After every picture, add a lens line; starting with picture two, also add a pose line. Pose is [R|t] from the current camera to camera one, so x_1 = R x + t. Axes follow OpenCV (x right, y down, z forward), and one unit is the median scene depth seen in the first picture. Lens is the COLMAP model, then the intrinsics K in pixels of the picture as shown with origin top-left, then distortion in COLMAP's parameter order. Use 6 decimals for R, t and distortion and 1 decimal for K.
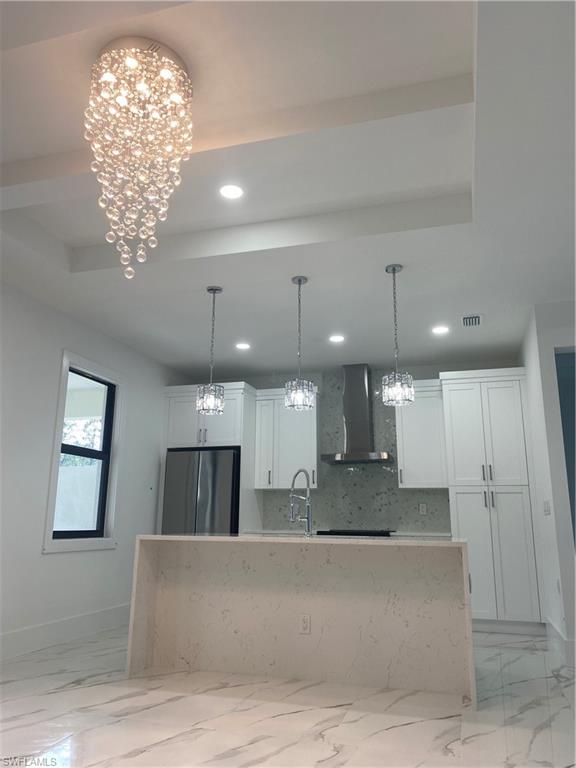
lens RADIAL K [[580.7, 0, 288.0], [0, 580.7, 384.0], [0, 0, 1]] dist [0.032692, -0.092579]
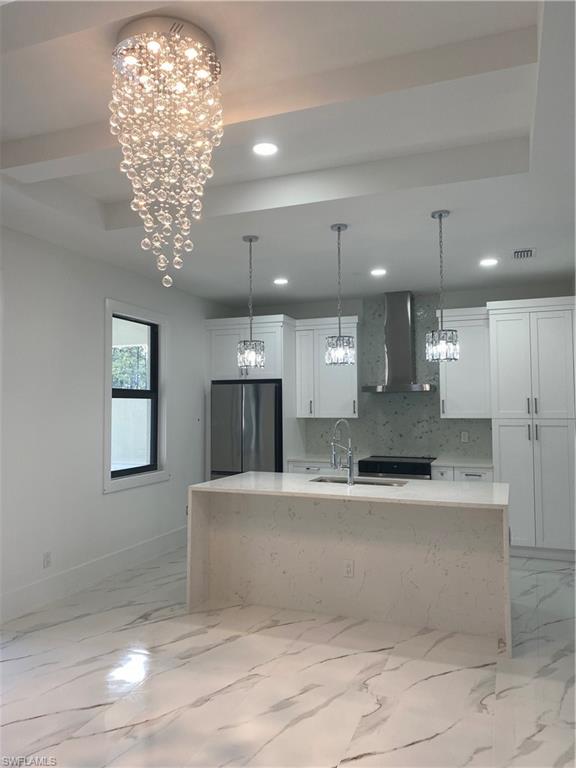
lens RADIAL K [[578.0, 0, 271.8], [0, 578.0, 383.9], [0, 0, 1]] dist [0.006868, -0.049948]
pose [[0.995164, -0.016738, -0.096791, -0.002266], [0.035028, 0.981063, 0.190496, -0.108484], [0.091770, -0.192965, 0.976905, 0.014266]]
